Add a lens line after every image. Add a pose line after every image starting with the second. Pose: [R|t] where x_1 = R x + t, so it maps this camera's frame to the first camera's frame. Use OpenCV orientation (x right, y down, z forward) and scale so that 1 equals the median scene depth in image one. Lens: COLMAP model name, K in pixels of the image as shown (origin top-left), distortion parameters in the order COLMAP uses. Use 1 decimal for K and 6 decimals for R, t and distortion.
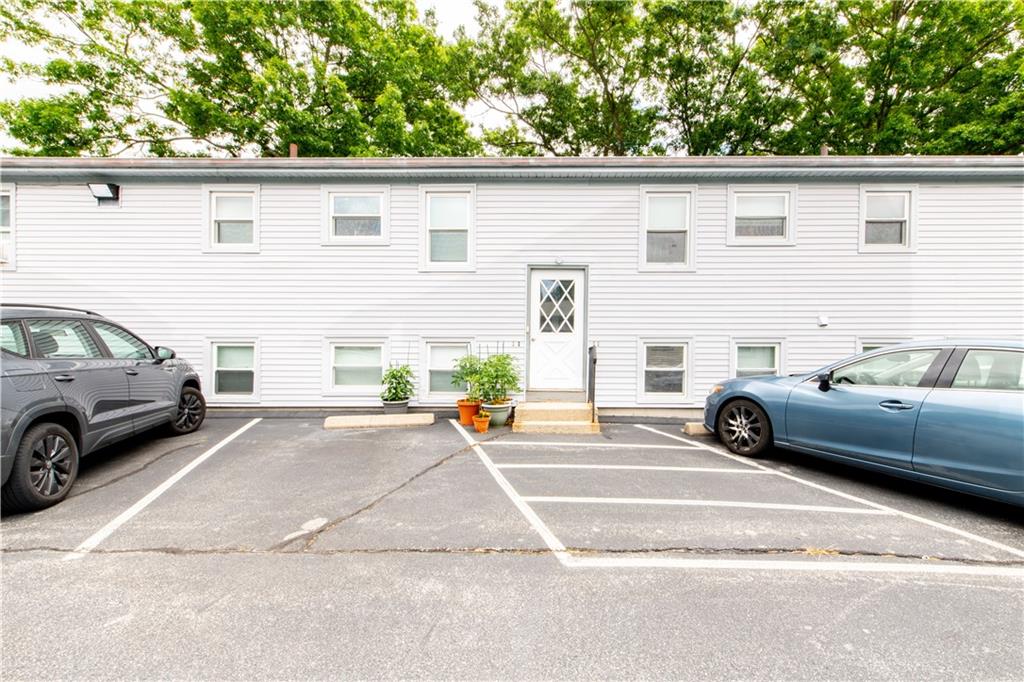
lens RADIAL K [[414.1, 0, 513.5], [0, 414.1, 376.0], [0, 0, 1]] dist [0.003379, -0.000248]
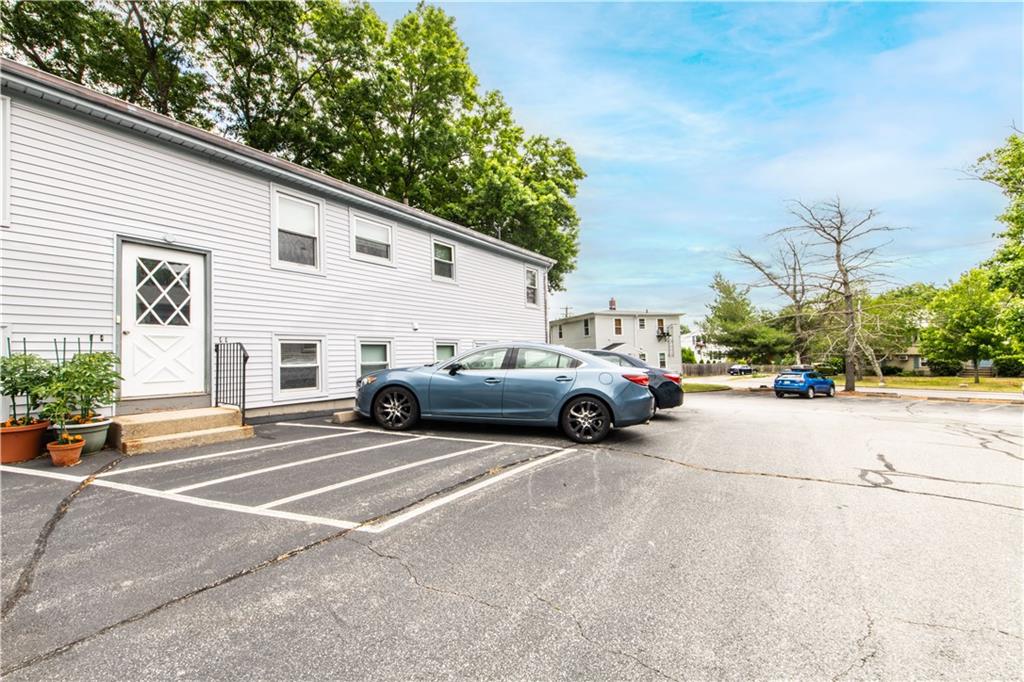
lens RADIAL K [[401.1, 0, 502.3], [0, 401.1, 345.4], [0, 0, 1]] dist [0.003450, -0.000228]
pose [[0.584087, 0.006594, 0.811664, -0.241035], [0.046507, 0.998052, -0.041575, -0.002182], [-0.810358, 0.062031, 0.582643, 0.007937]]
